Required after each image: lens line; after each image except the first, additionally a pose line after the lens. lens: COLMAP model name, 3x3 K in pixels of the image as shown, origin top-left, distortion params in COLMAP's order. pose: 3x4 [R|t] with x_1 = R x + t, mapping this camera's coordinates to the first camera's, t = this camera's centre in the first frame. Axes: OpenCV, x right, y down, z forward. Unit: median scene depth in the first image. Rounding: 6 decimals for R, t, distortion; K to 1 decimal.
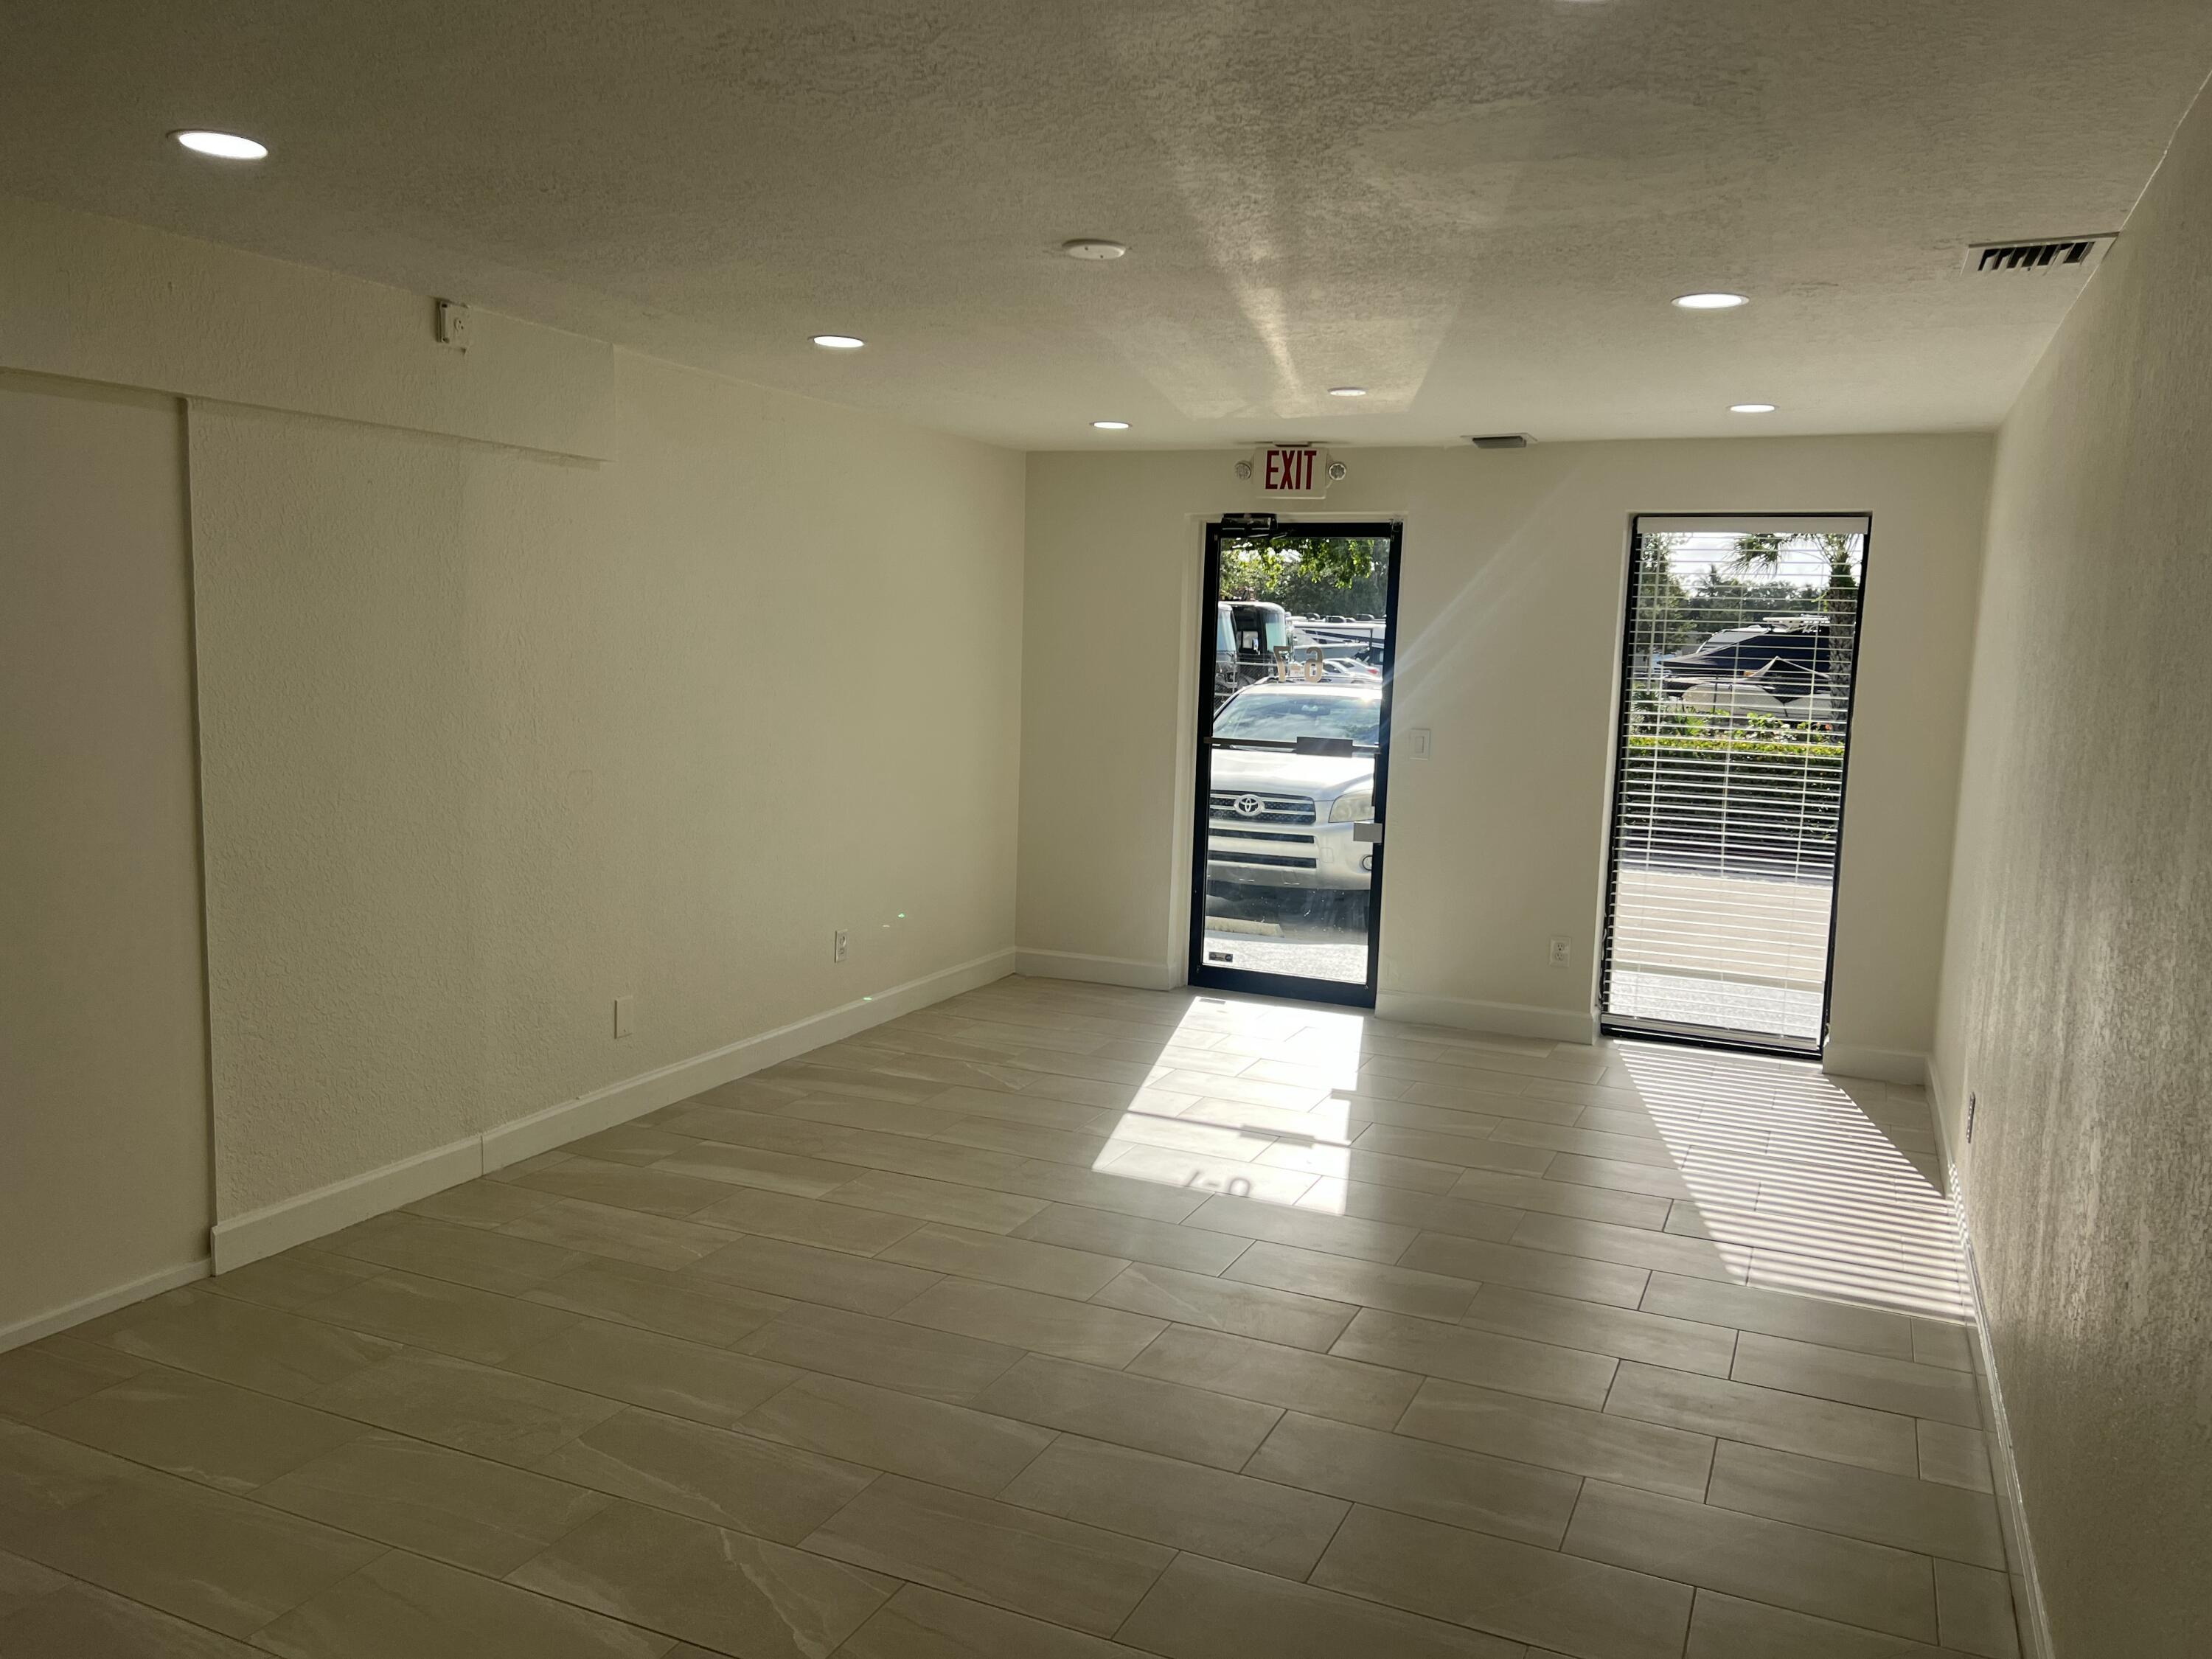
lens RADIAL K [[1645.7, 0, 1106.8], [0, 1645.7, 827.7], [0, 0, 1]] dist [0.043734, -0.059976]
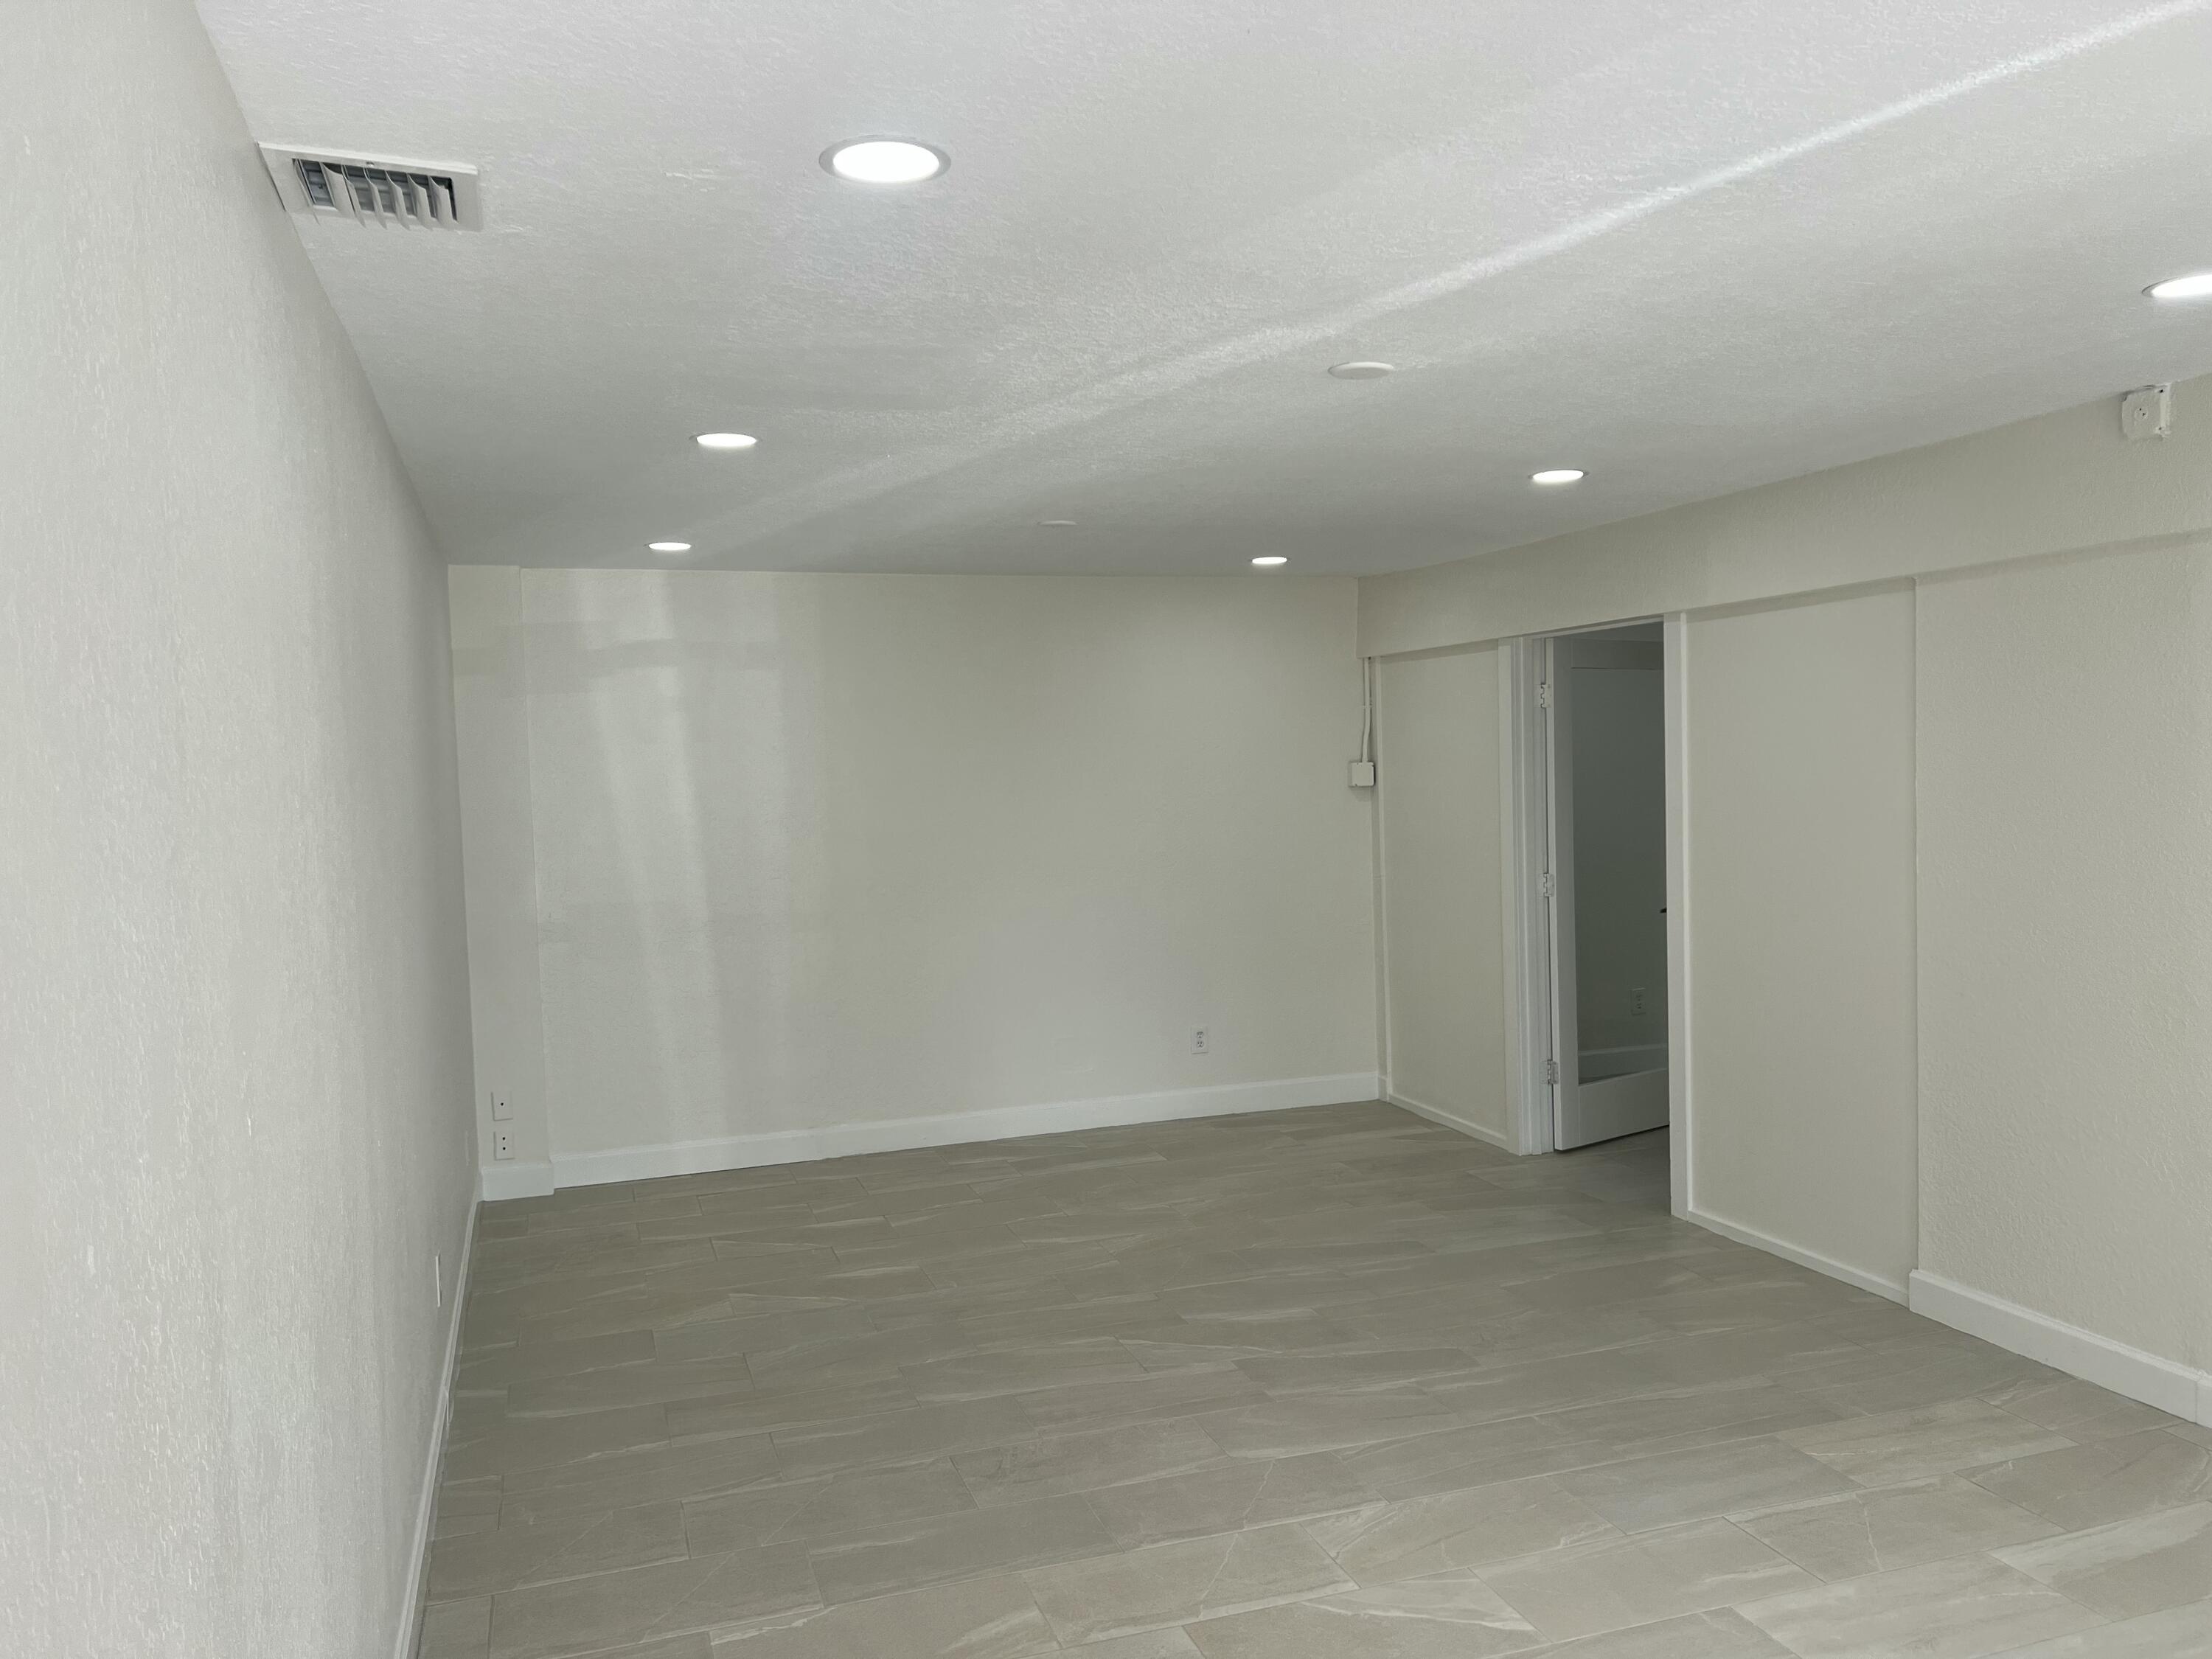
lens RADIAL K [[1645.7, 0, 1104.9], [0, 1645.7, 832.0], [0, 0, 1]] dist [0.043734, -0.059976]
pose [[-0.731122, 0.027268, -0.681702, 0.649636], [-0.069837, 0.990961, 0.114538, -0.155056], [0.678663, 0.131349, -0.722609, 1.371708]]
